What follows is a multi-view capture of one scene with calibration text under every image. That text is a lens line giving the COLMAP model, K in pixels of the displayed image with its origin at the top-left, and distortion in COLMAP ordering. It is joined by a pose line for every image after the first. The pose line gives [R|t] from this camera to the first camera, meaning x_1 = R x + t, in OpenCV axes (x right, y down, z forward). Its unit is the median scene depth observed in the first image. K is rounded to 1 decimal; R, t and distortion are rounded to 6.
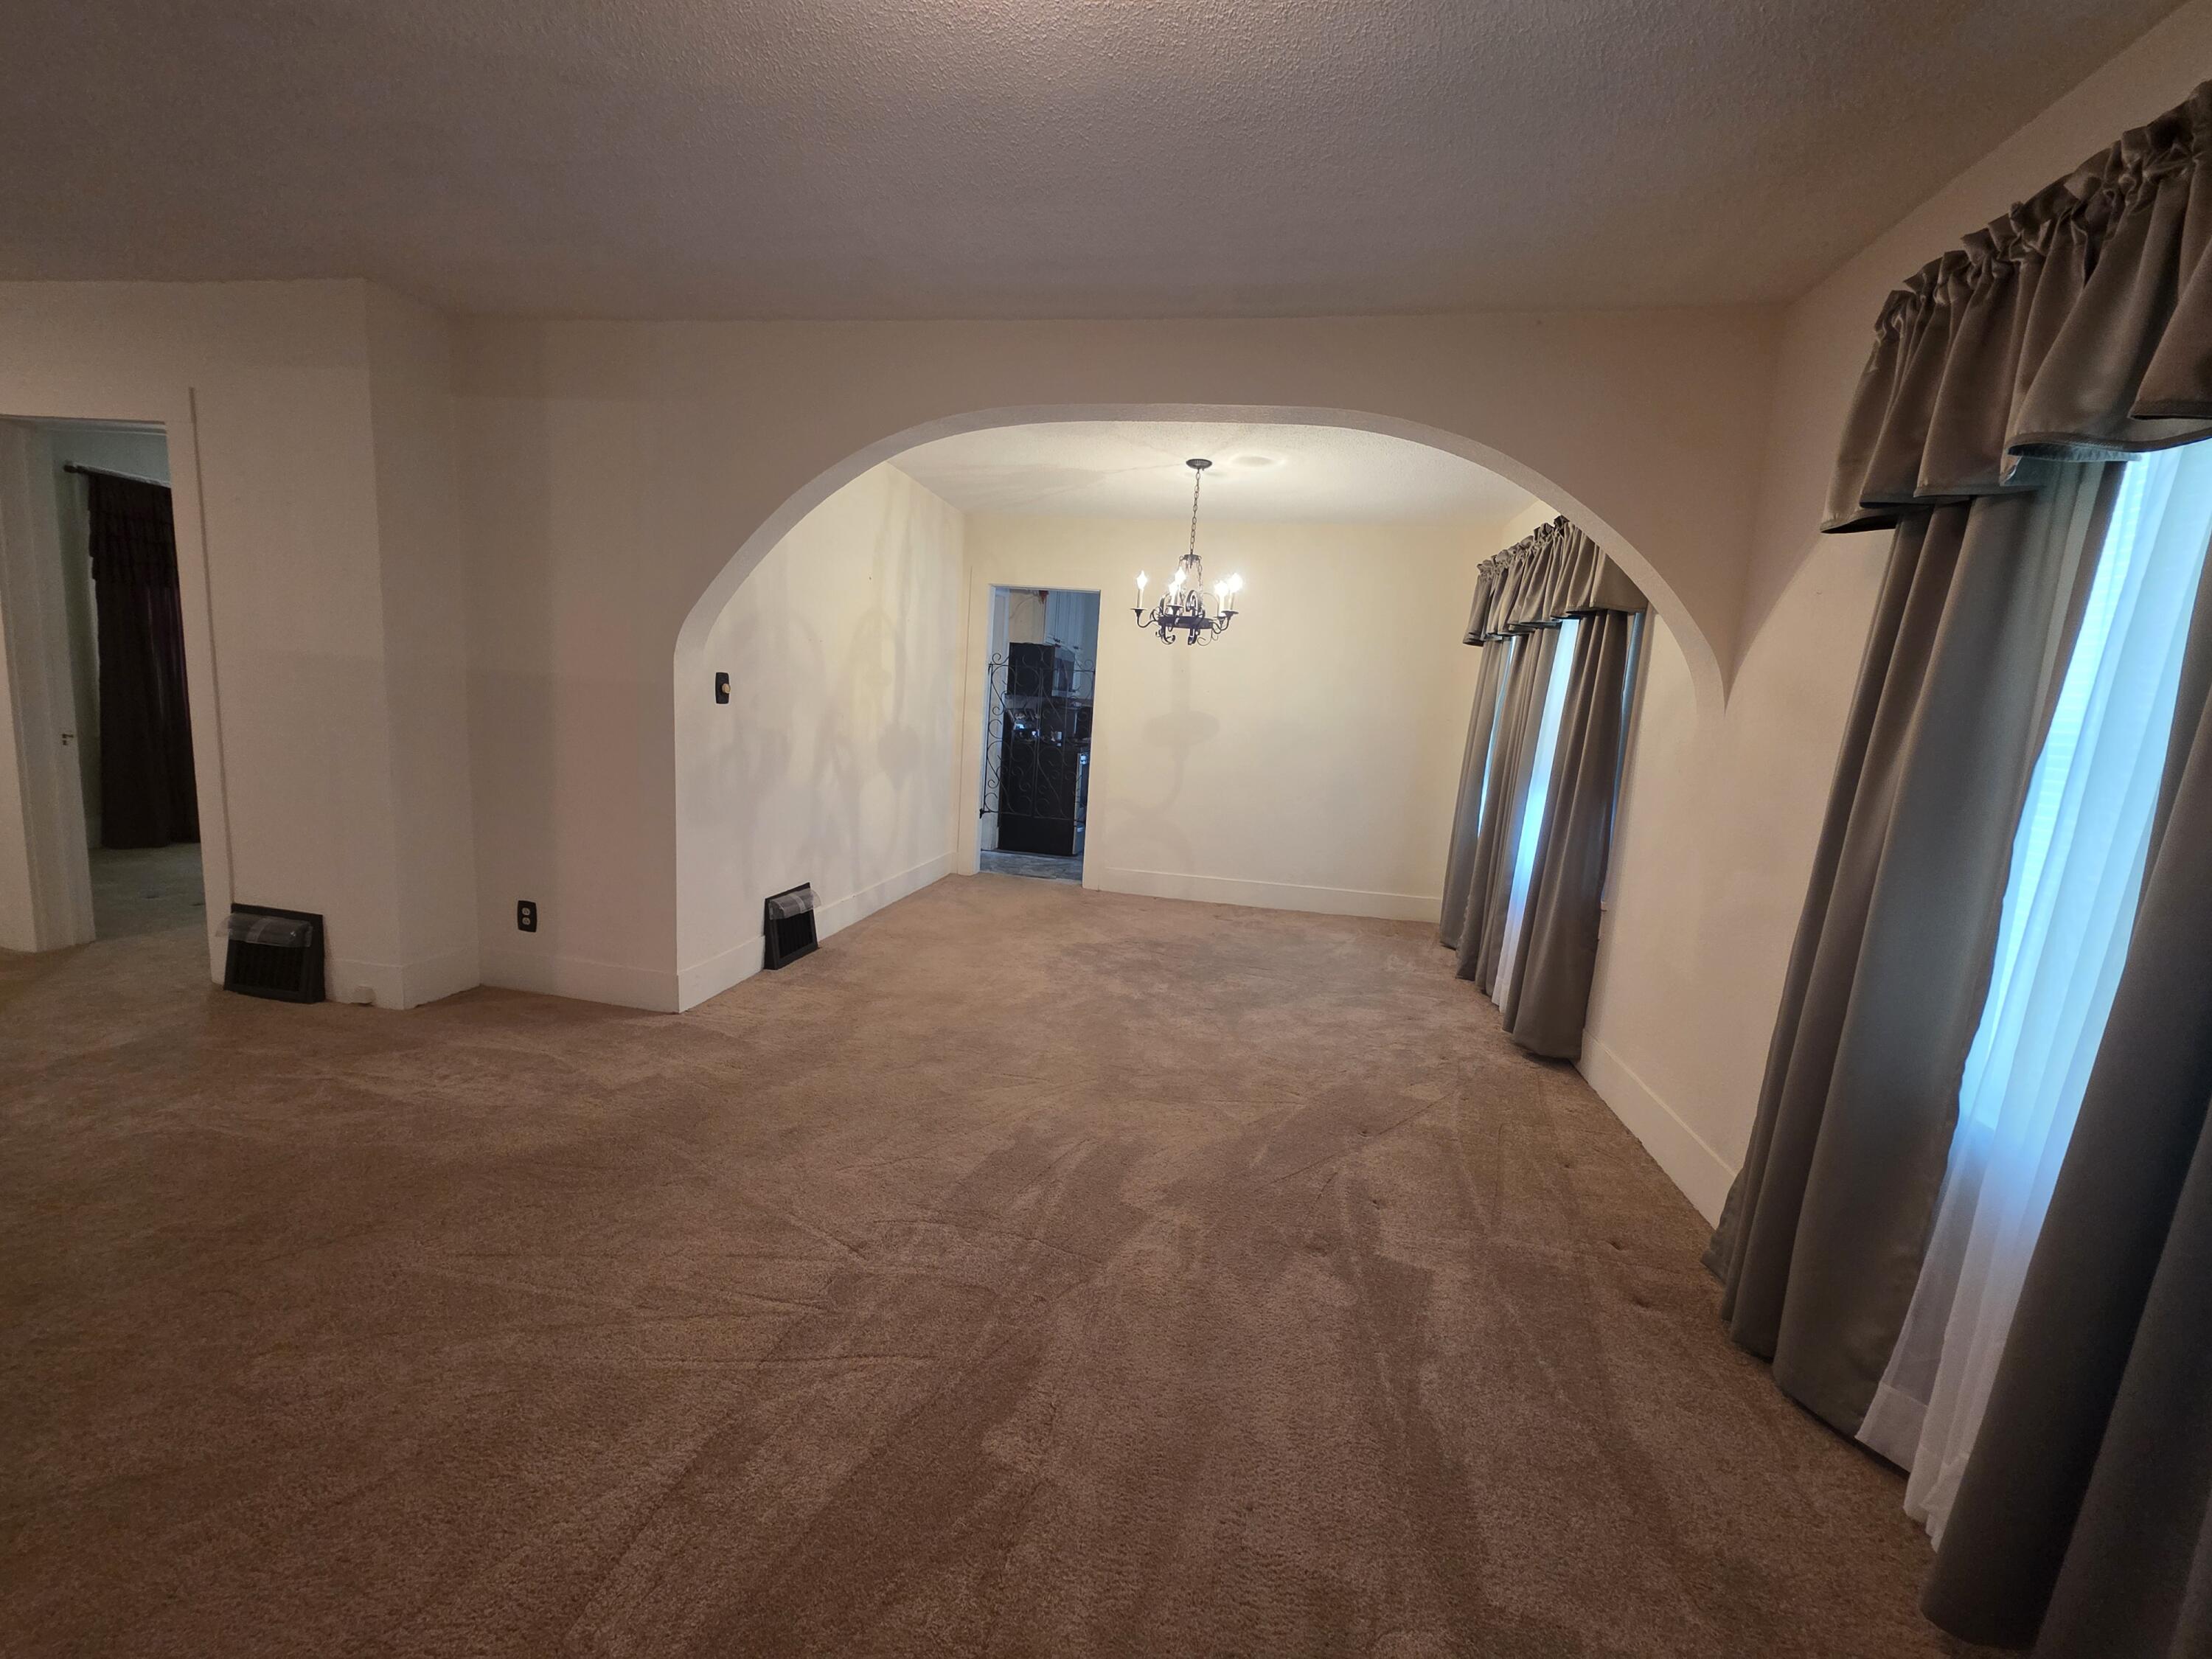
lens RADIAL K [[876.1, 0, 1085.6], [0, 876.1, 825.3], [0, 0, 1]] dist [0.000596, 0.000163]
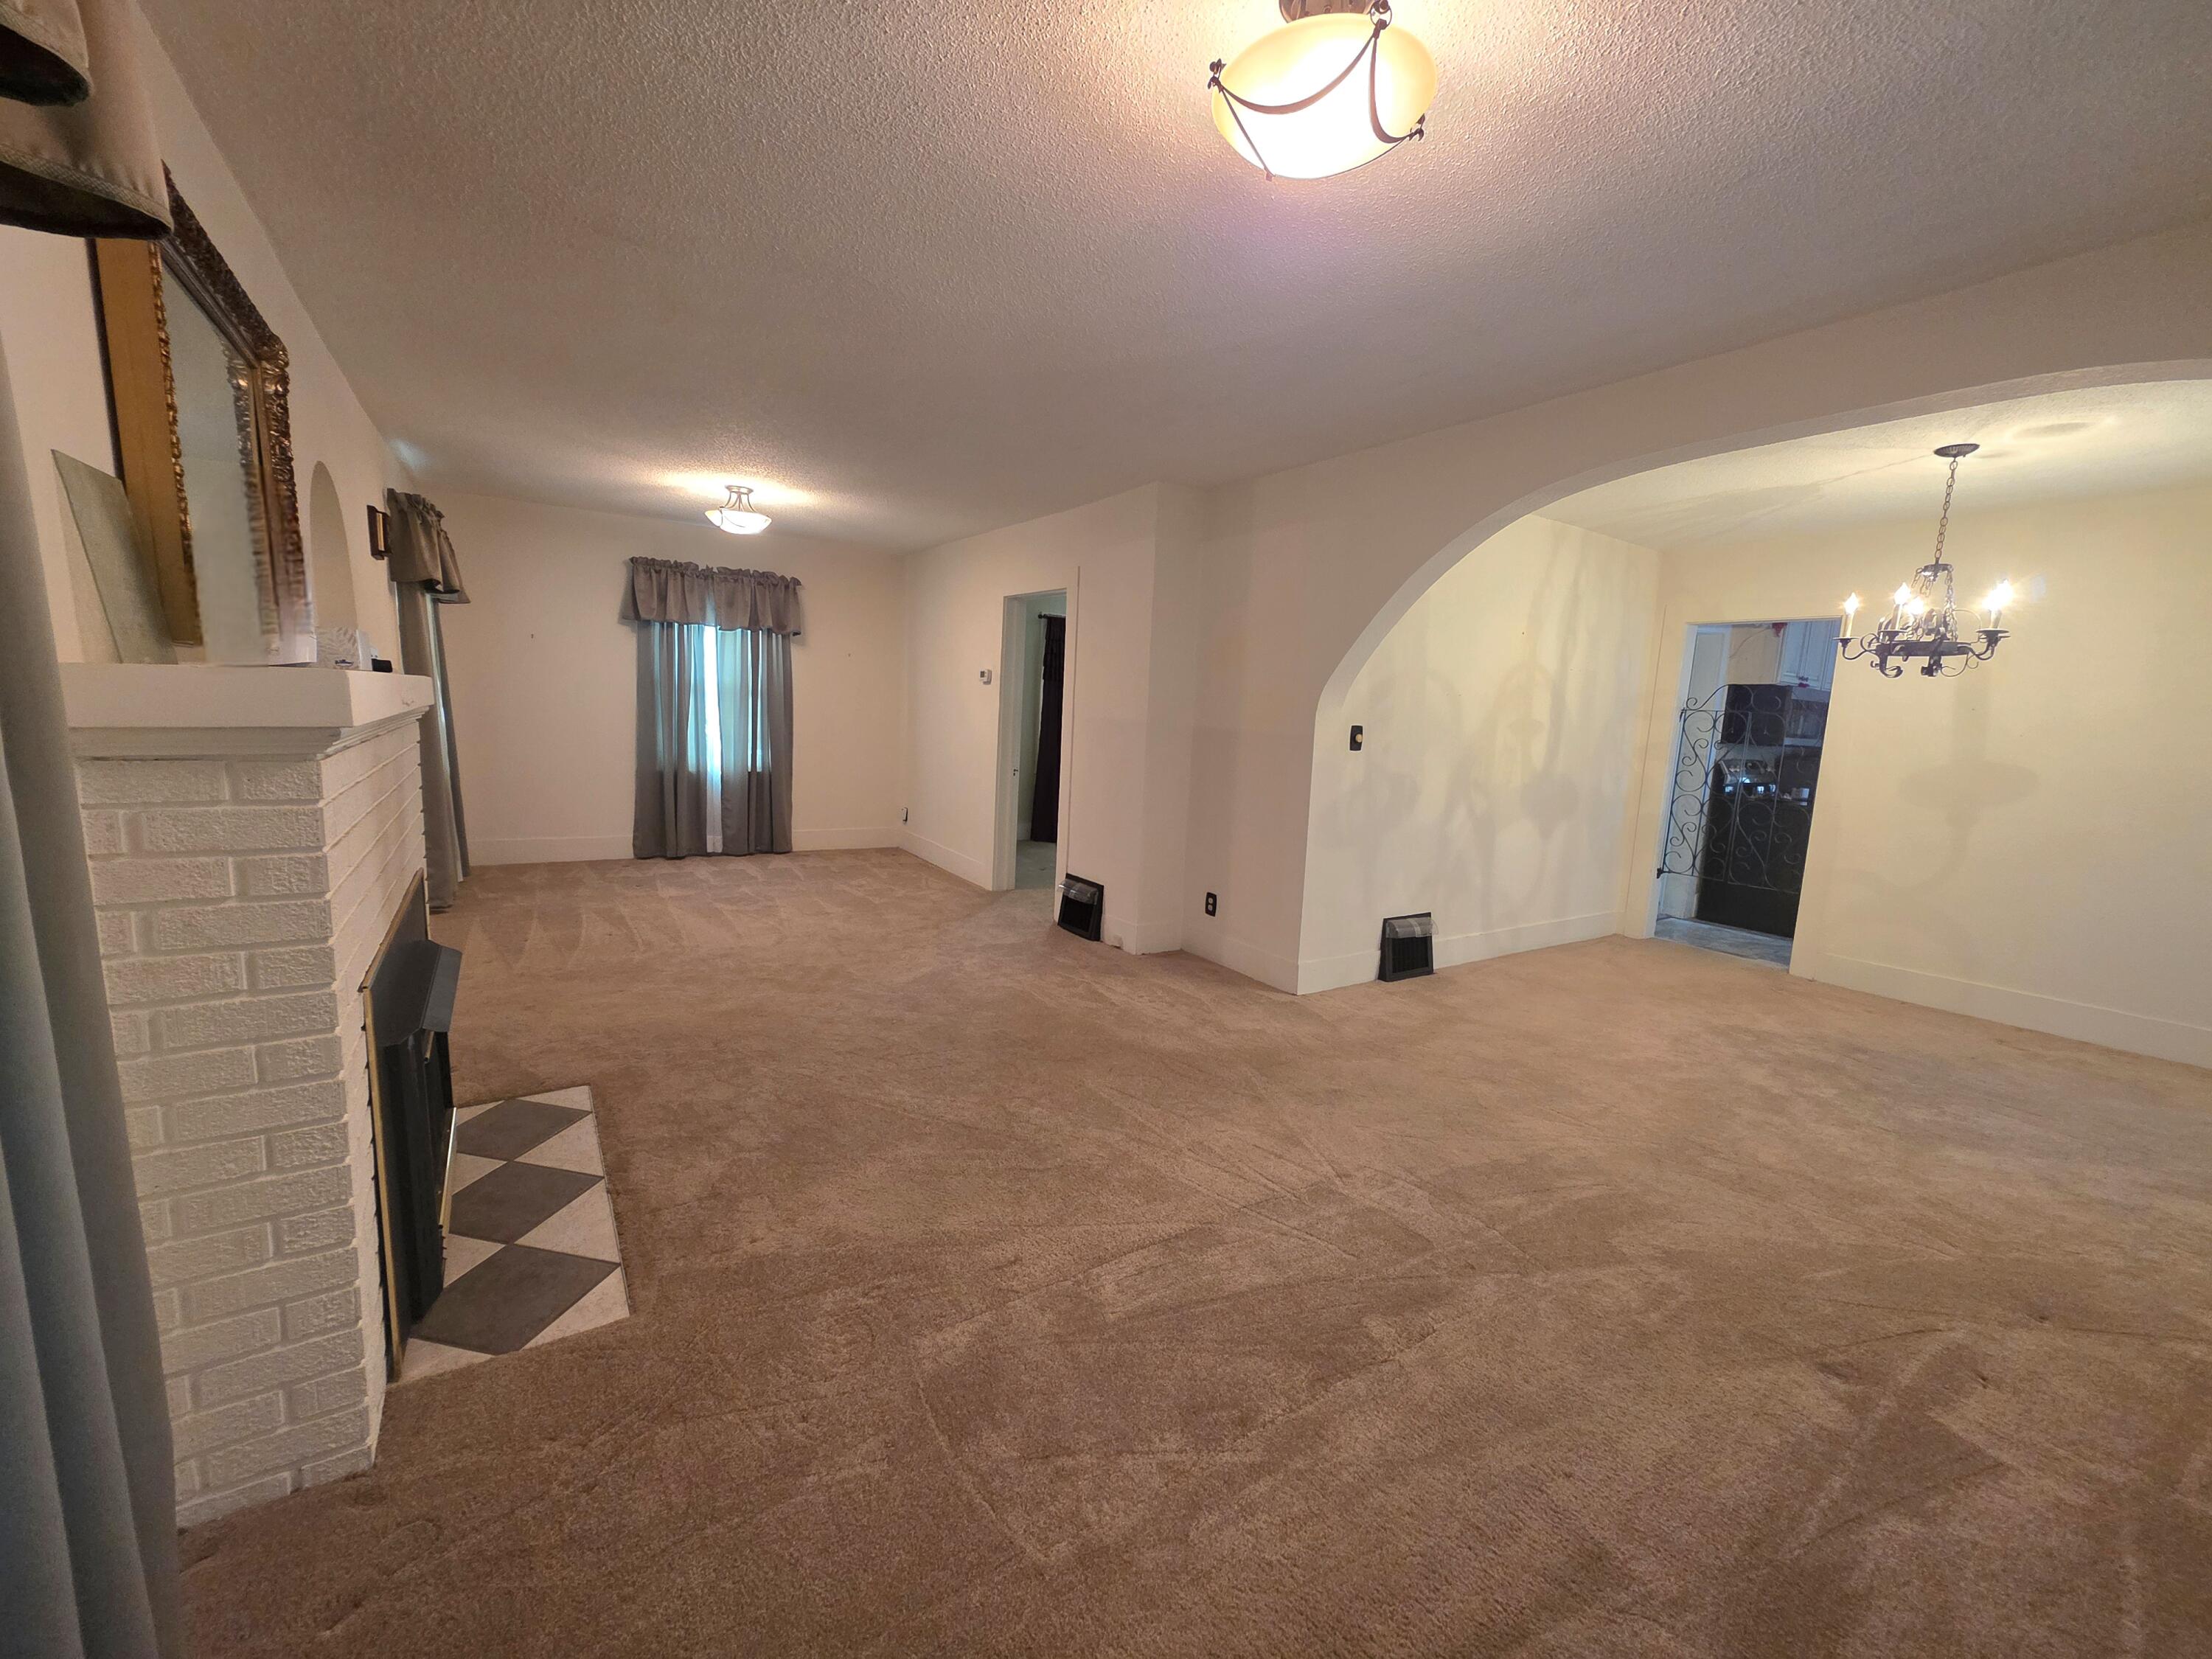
lens RADIAL K [[876.1, 0, 1085.6], [0, 876.1, 825.3], [0, 0, 1]] dist [0.000596, 0.000163]
pose [[0.687725, 0.057798, -0.723667, 0.216343], [-0.103240, 0.994481, -0.018685, 0.026410], [0.718593, 0.087562, 0.689896, -0.102691]]
